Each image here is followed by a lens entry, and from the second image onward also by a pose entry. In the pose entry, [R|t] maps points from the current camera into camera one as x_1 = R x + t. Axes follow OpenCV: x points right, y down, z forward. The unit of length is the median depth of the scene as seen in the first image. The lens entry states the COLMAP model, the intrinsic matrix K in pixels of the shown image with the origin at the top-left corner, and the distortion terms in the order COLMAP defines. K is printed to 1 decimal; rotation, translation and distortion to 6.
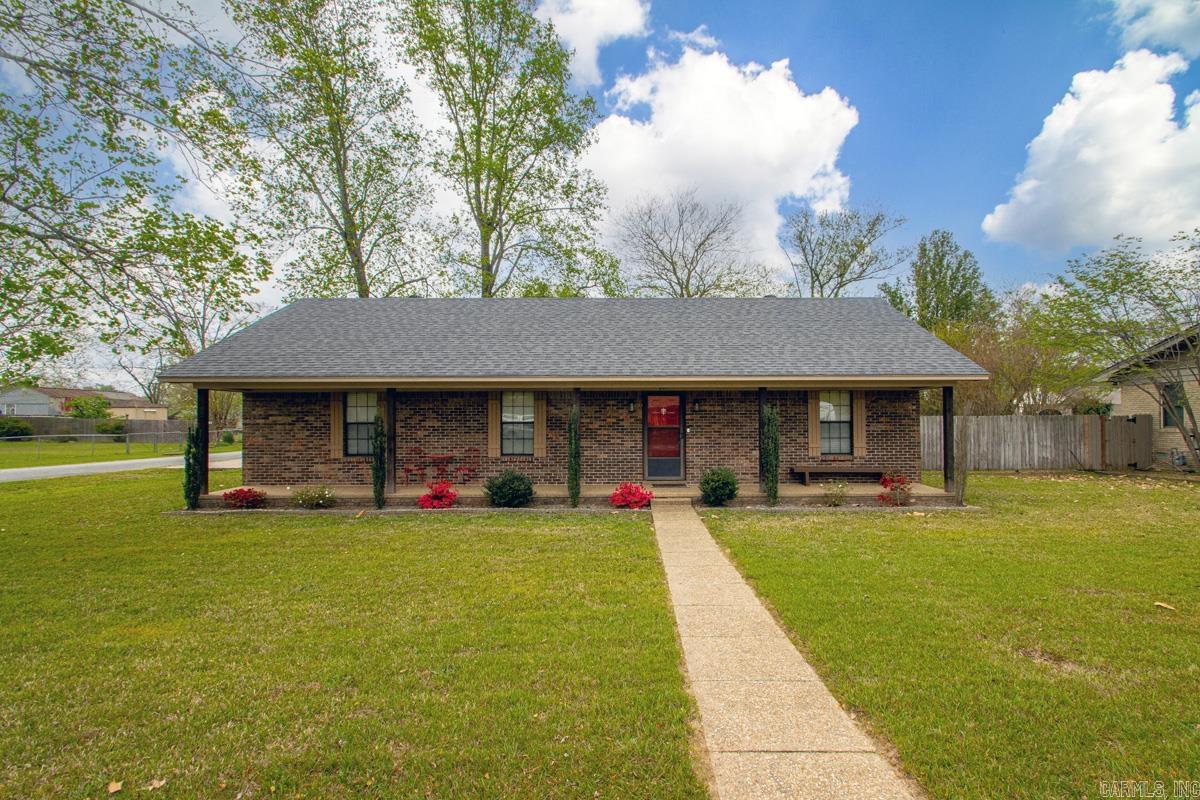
lens RADIAL K [[564.9, 0, 623.3], [0, 564.9, 438.8], [0, 0, 1]] dist [0.018301, 0.000141]
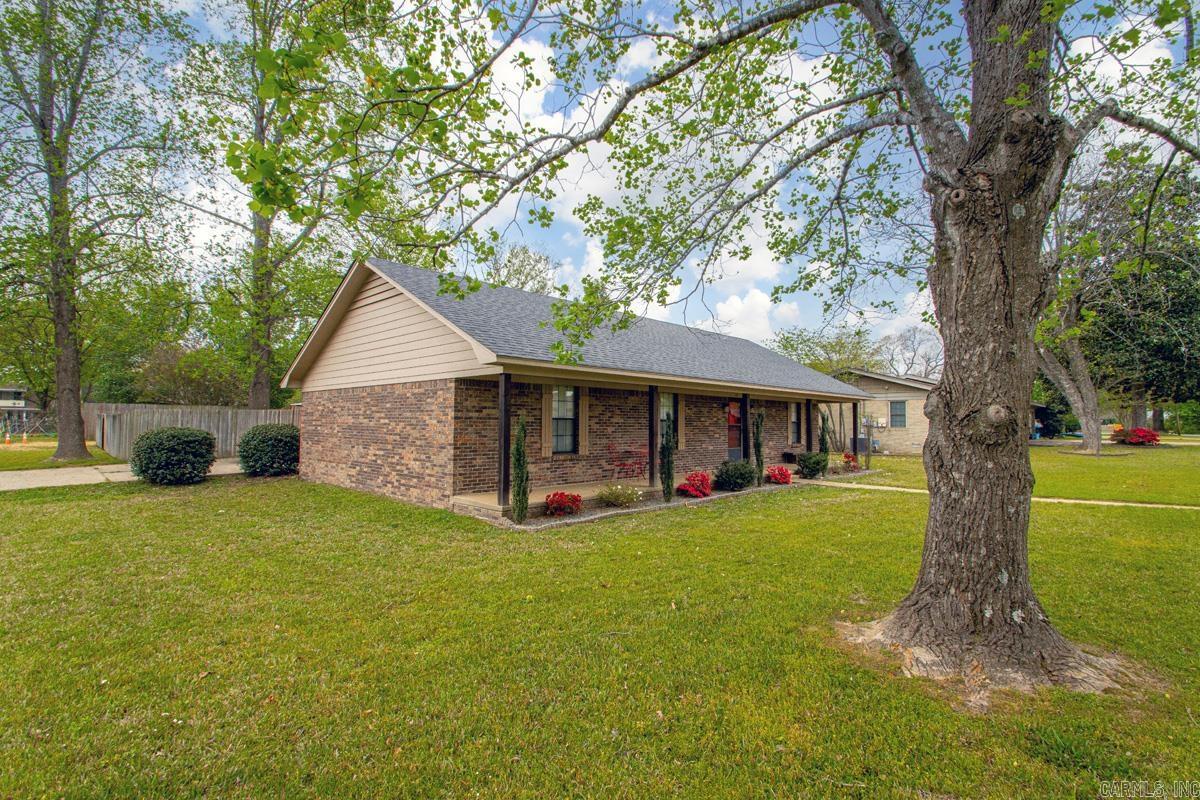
lens RADIAL K [[557.0, 0, 608.3], [0, 557.0, 401.7], [0, 0, 1]] dist [0.016184, -0.017593]
pose [[0.709209, 0.036058, 0.704076, -1.062677], [0.004159, 0.998460, -0.055324, -0.003824], [-0.704986, 0.042165, 0.707967, 0.287658]]
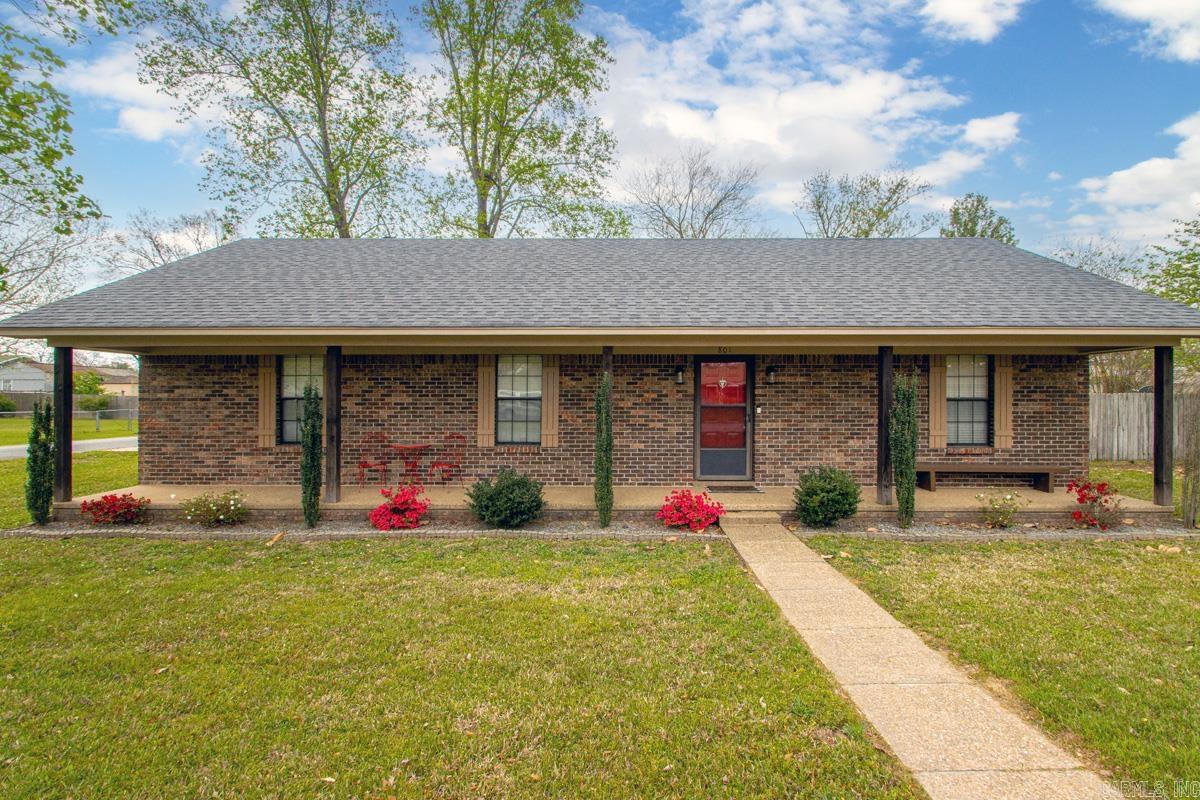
lens RADIAL K [[557.0, 0, 608.3], [0, 557.0, 401.7], [0, 0, 1]] dist [0.016184, -0.017593]
pose [[0.999826, 0.004116, -0.018198, -0.060993], [-0.004613, 0.999615, -0.027343, -0.005799], [0.018078, 0.027422, 0.999460, 0.297591]]
